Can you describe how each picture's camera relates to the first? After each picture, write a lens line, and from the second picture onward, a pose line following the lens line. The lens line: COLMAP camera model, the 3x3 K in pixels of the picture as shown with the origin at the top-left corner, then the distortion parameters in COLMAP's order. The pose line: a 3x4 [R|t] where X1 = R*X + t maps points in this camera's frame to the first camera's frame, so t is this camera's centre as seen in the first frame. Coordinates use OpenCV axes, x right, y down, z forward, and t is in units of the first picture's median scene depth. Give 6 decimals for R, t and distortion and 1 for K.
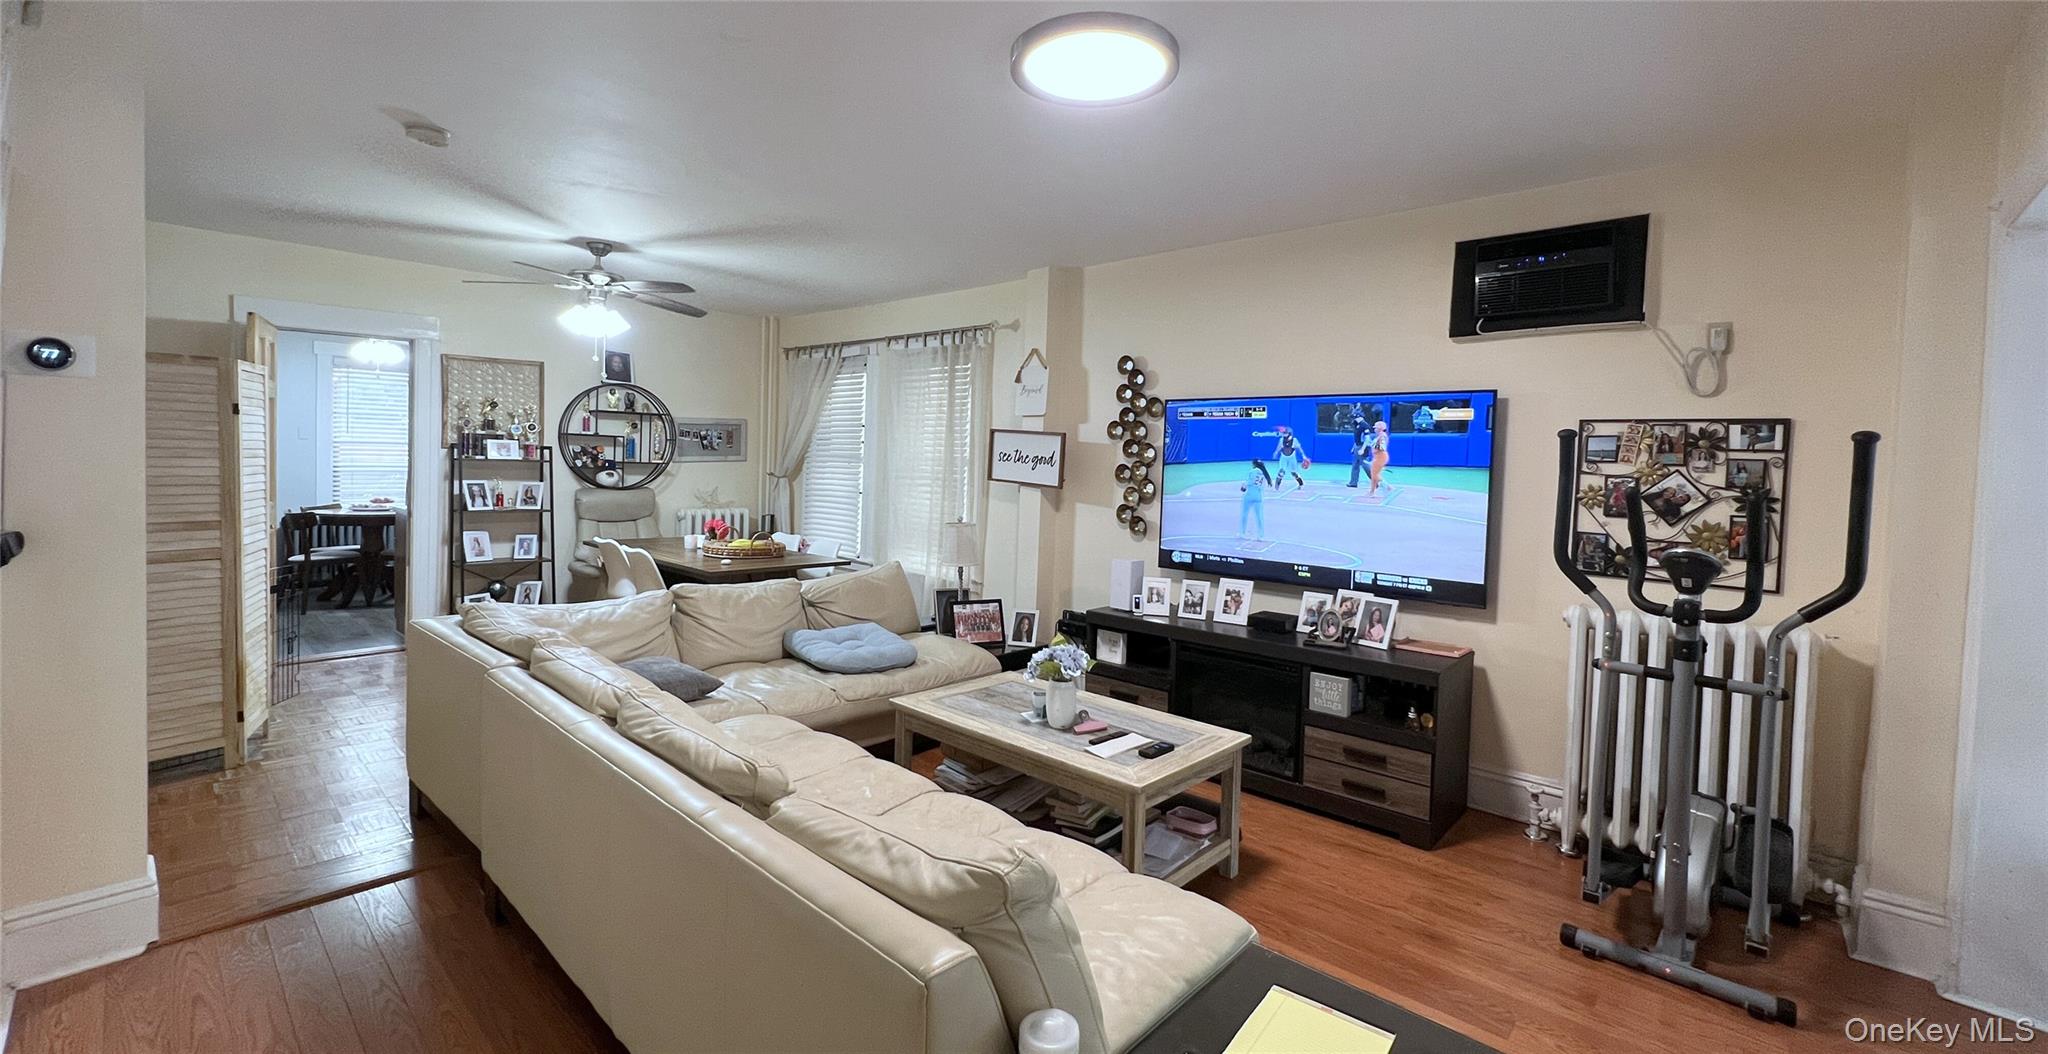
lens RADIAL K [[829.9, 0, 1023.4], [0, 829.9, 523.0], [0, 0, 1]] dist [-0.001524, -0.000025]
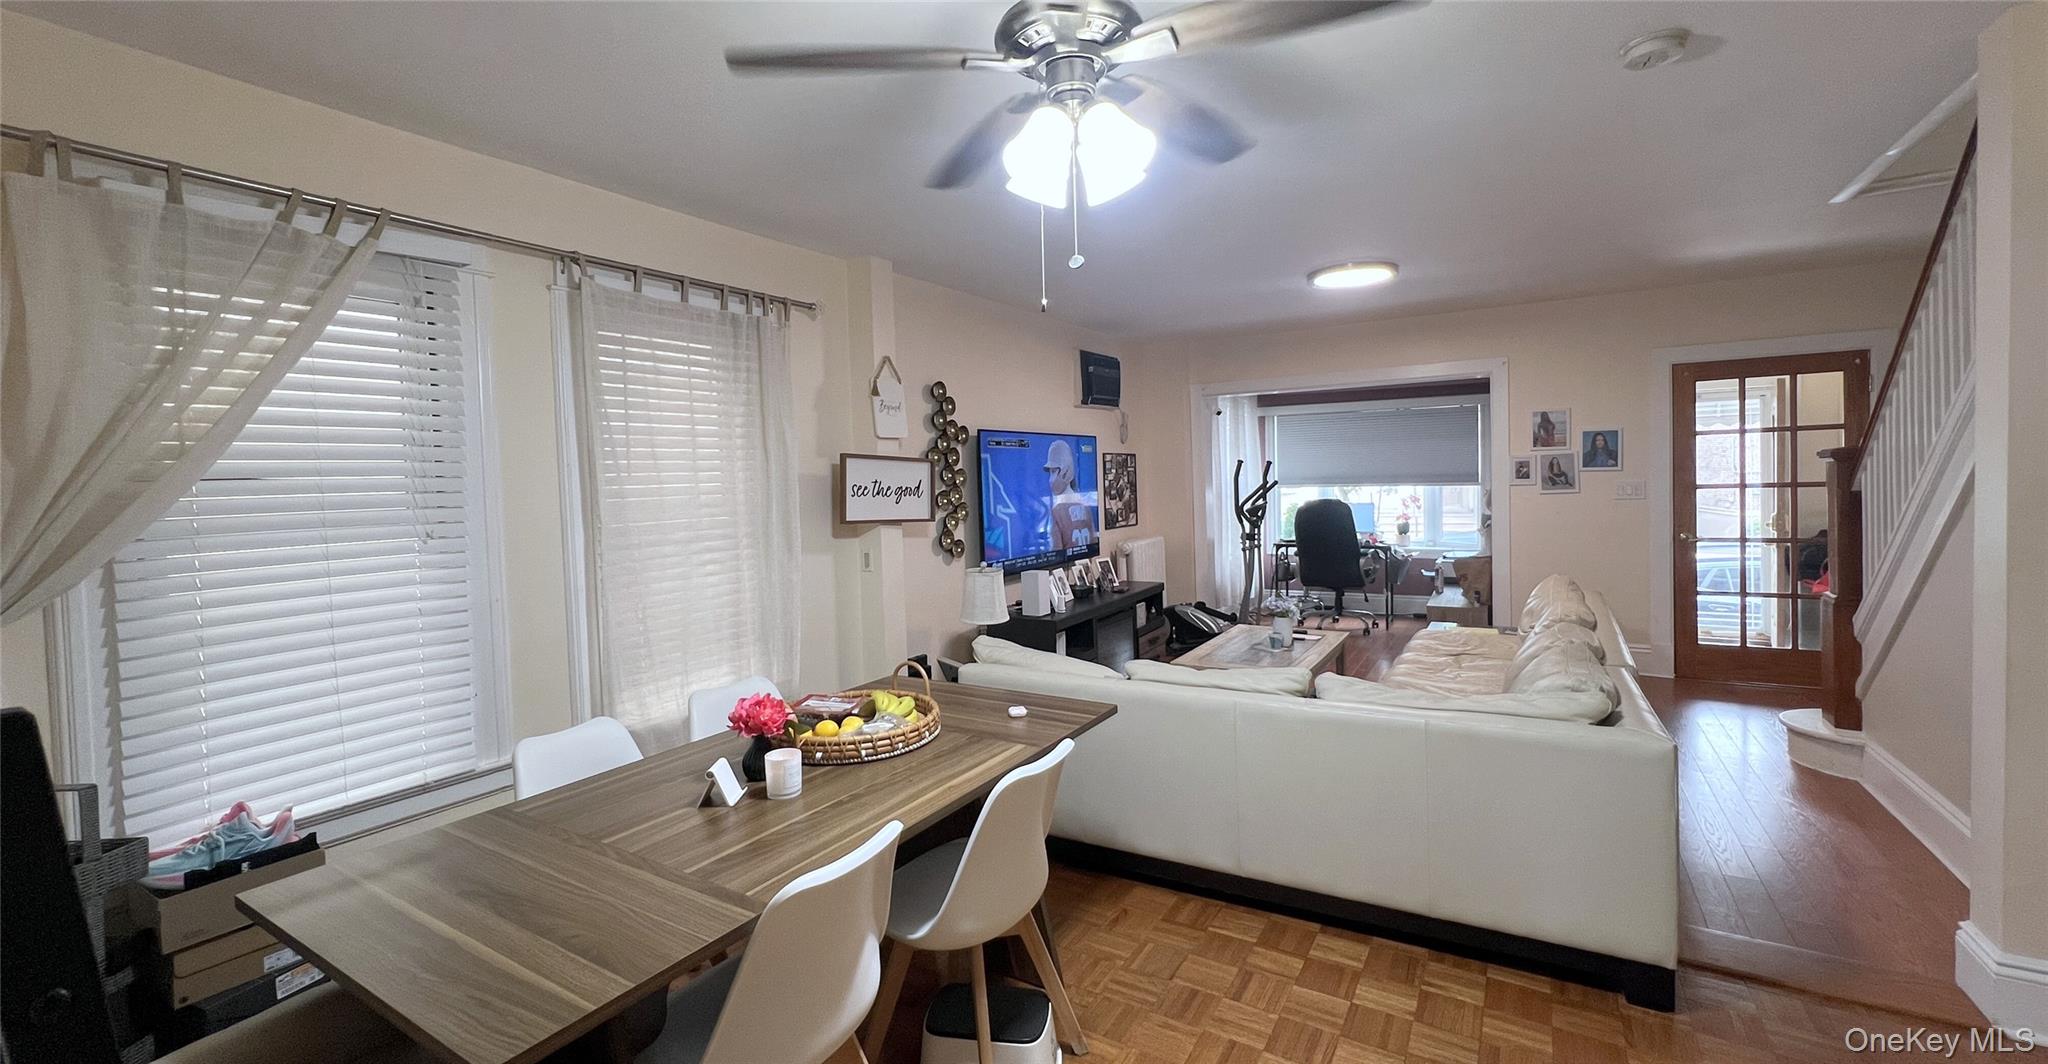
lens RADIAL K [[816.3, 0, 1024.2], [0, 816.3, 536.4], [0, 0, 1]] dist [0.000748, 0.000007]
pose [[-0.193621, -0.087752, 0.977144, -0.822372], [0.110998, 0.987637, 0.110689, -0.109481], [-0.974777, 0.129893, -0.181487, 1.044924]]
